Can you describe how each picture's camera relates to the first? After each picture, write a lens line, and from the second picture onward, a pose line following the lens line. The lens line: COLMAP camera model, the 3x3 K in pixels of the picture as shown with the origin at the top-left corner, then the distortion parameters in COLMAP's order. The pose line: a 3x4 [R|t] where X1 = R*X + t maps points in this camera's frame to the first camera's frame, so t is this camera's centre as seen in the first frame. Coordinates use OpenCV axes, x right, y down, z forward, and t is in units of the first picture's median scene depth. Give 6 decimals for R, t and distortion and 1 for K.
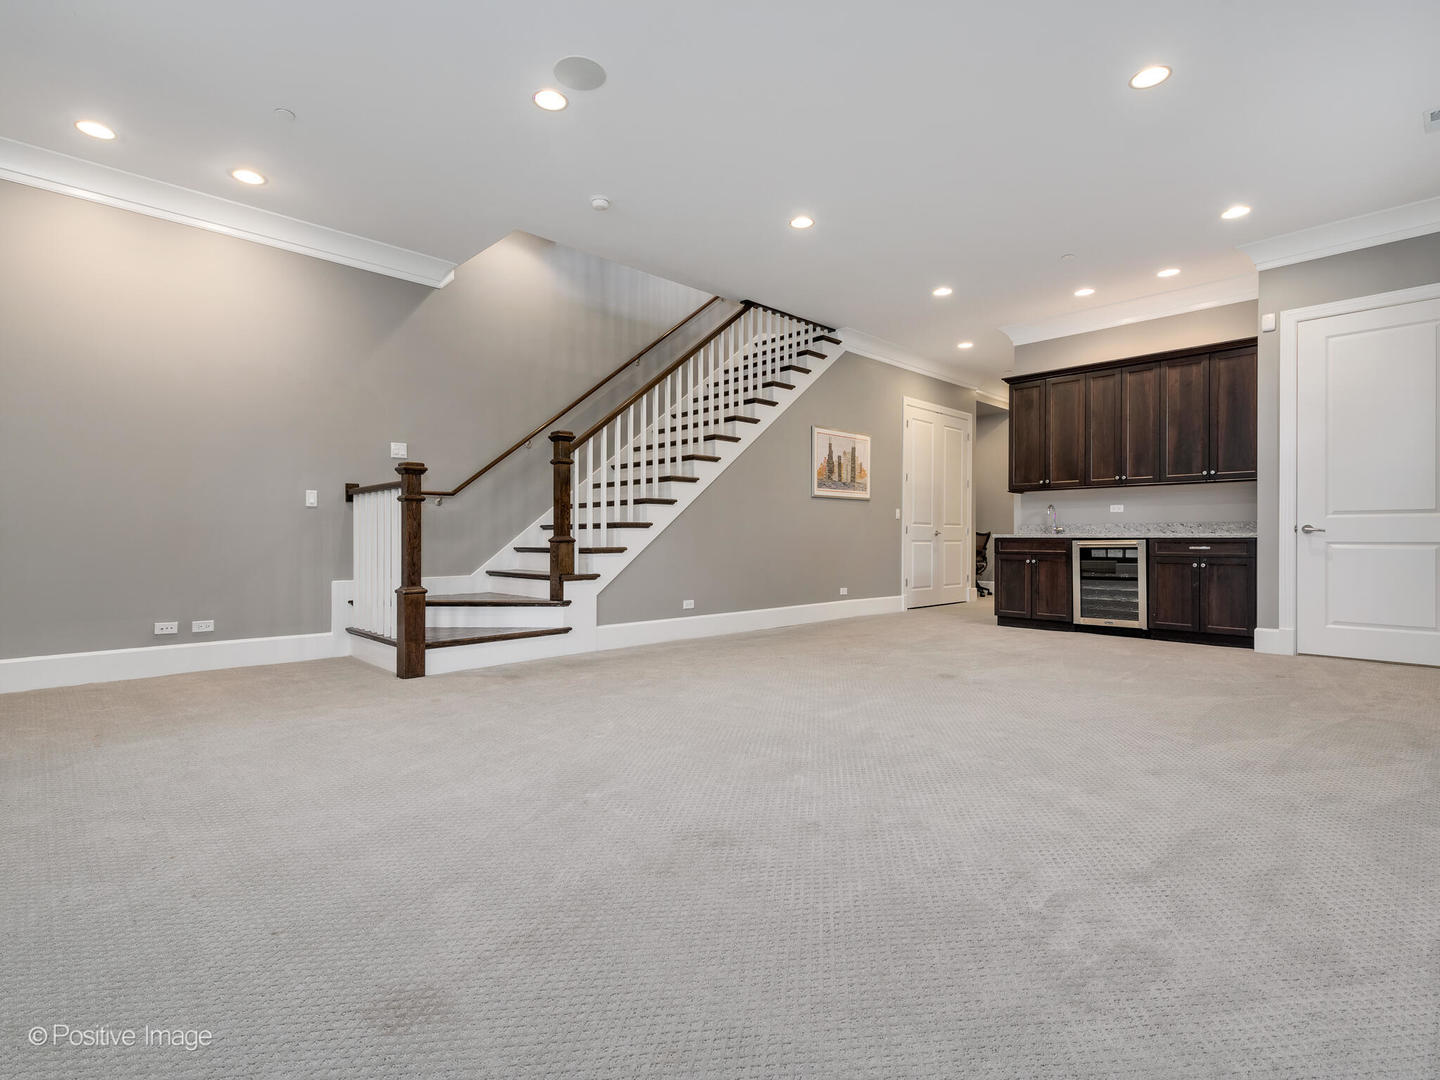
lens RADIAL K [[704.7, 0, 719.2], [0, 704.7, 540.0], [0, 0, 1]] dist [-0.016084, -0.000210]
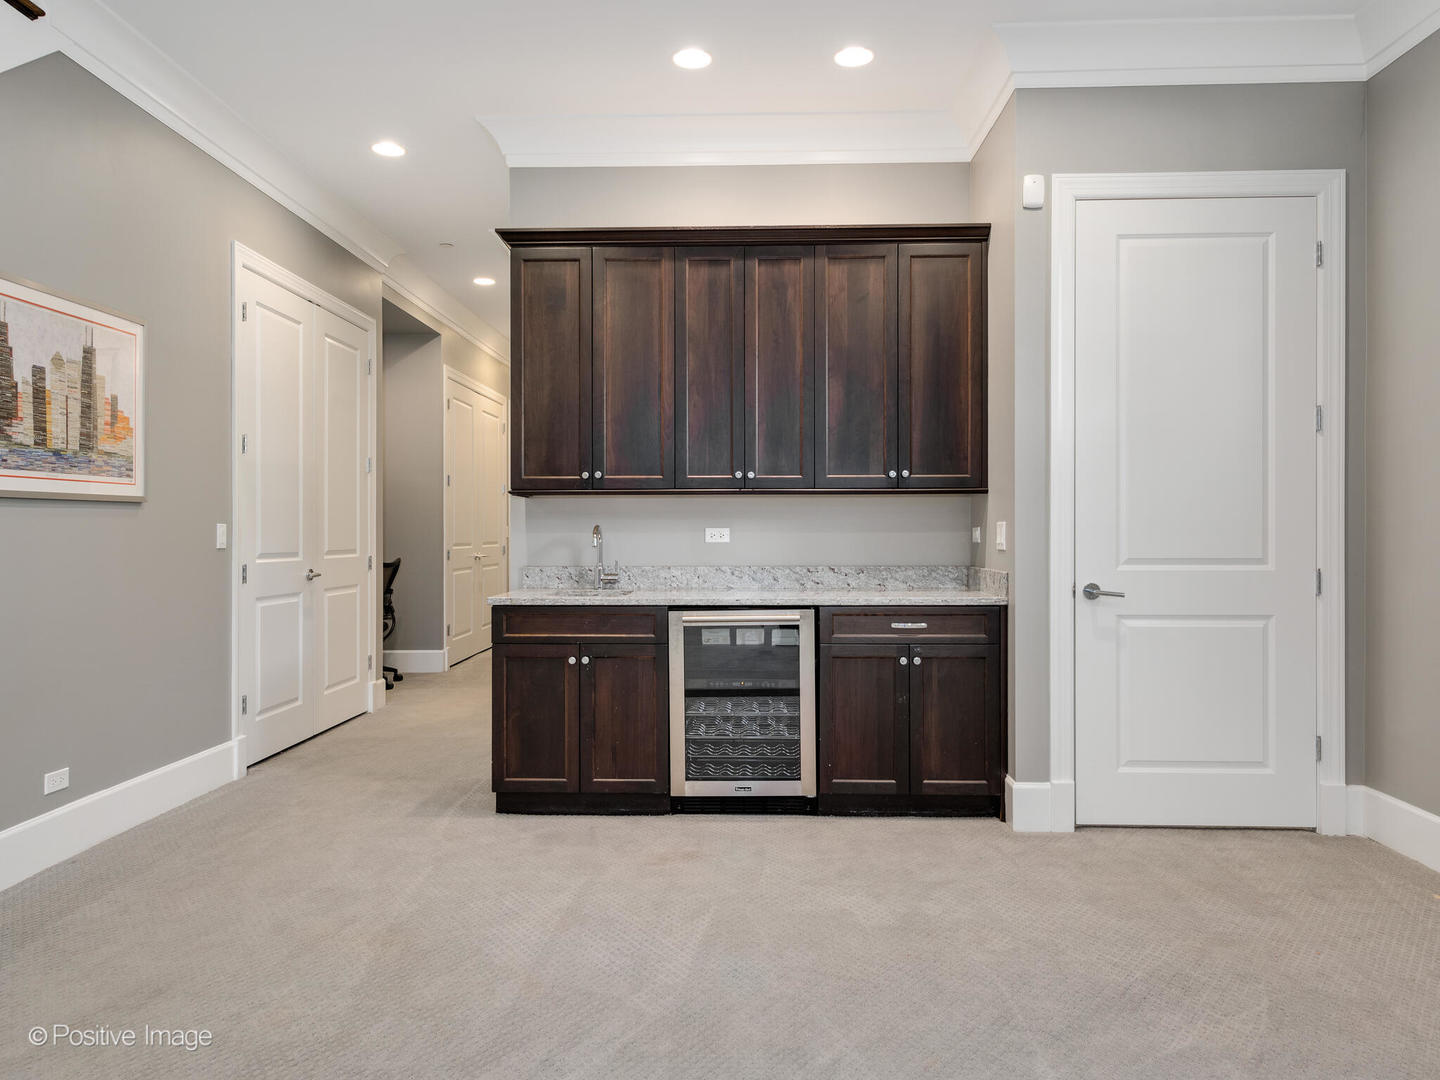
lens RADIAL K [[973.4, 0, 719.6], [0, 973.4, 539.0], [0, 0, 1]] dist [0.018376, -0.006115]
pose [[0.720854, -0.006265, 0.693058, 0.096181], [0.002349, 0.999975, 0.006596, -0.049036], [-0.693083, -0.003126, 0.720851, 0.525851]]
